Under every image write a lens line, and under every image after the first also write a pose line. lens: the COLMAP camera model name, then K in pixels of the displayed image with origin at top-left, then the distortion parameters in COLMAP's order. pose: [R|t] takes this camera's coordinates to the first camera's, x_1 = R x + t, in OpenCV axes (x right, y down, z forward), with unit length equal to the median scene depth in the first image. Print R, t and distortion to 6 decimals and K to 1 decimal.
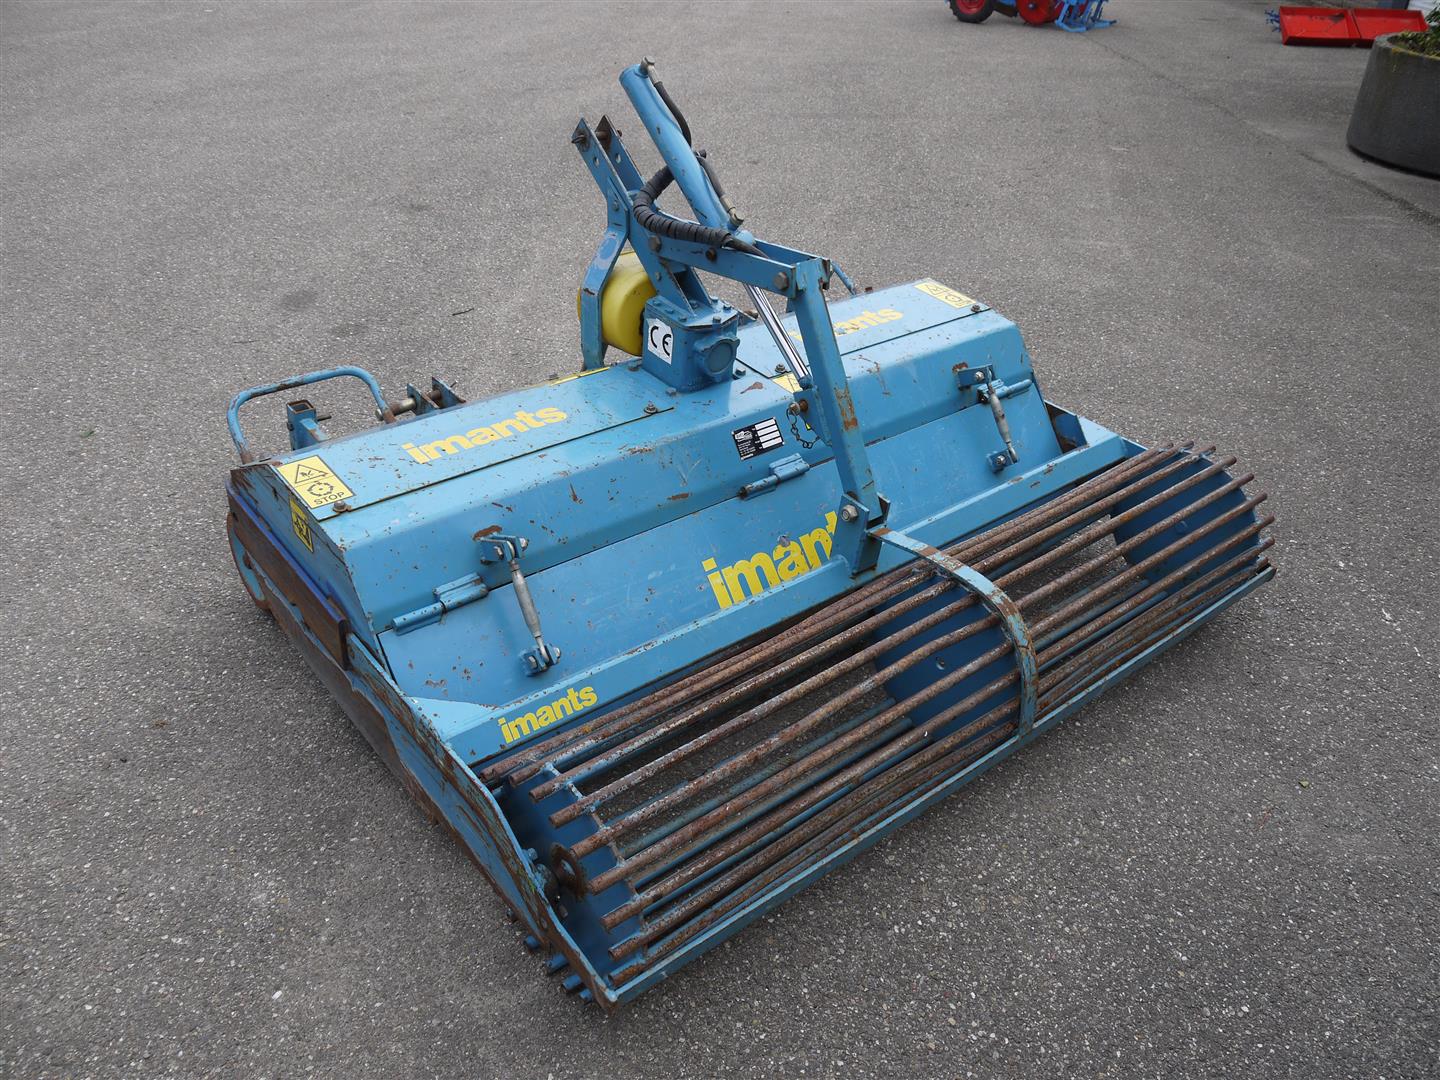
lens RADIAL K [[1174.1, 0, 720.4], [0, 1174.1, 537.0], [0, 0, 1]] dist [-0.044274, 0.019989]
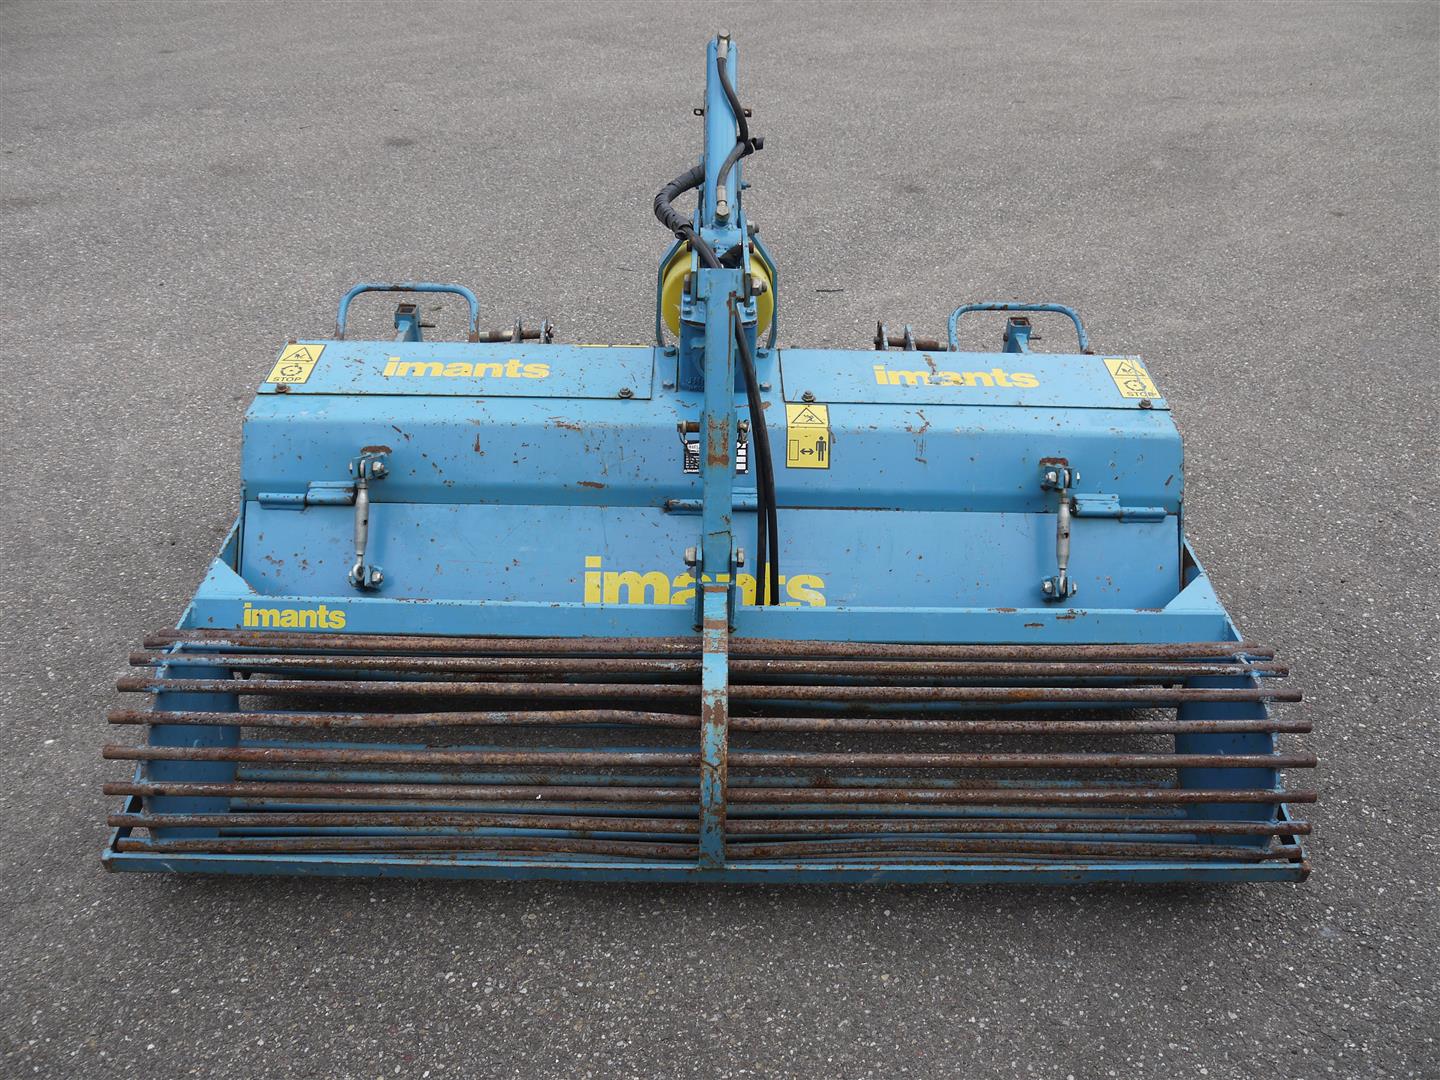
lens RADIAL K [[1174.1, 0, 721.7], [0, 1174.1, 541.7], [0, 0, 1]] dist [-0.044274, 0.019989]
pose [[0.774023, 0.332192, -0.539015, 0.653722], [-0.327769, 0.938590, 0.107774, -0.145209], [0.541716, 0.093253, 0.835373, 0.295688]]
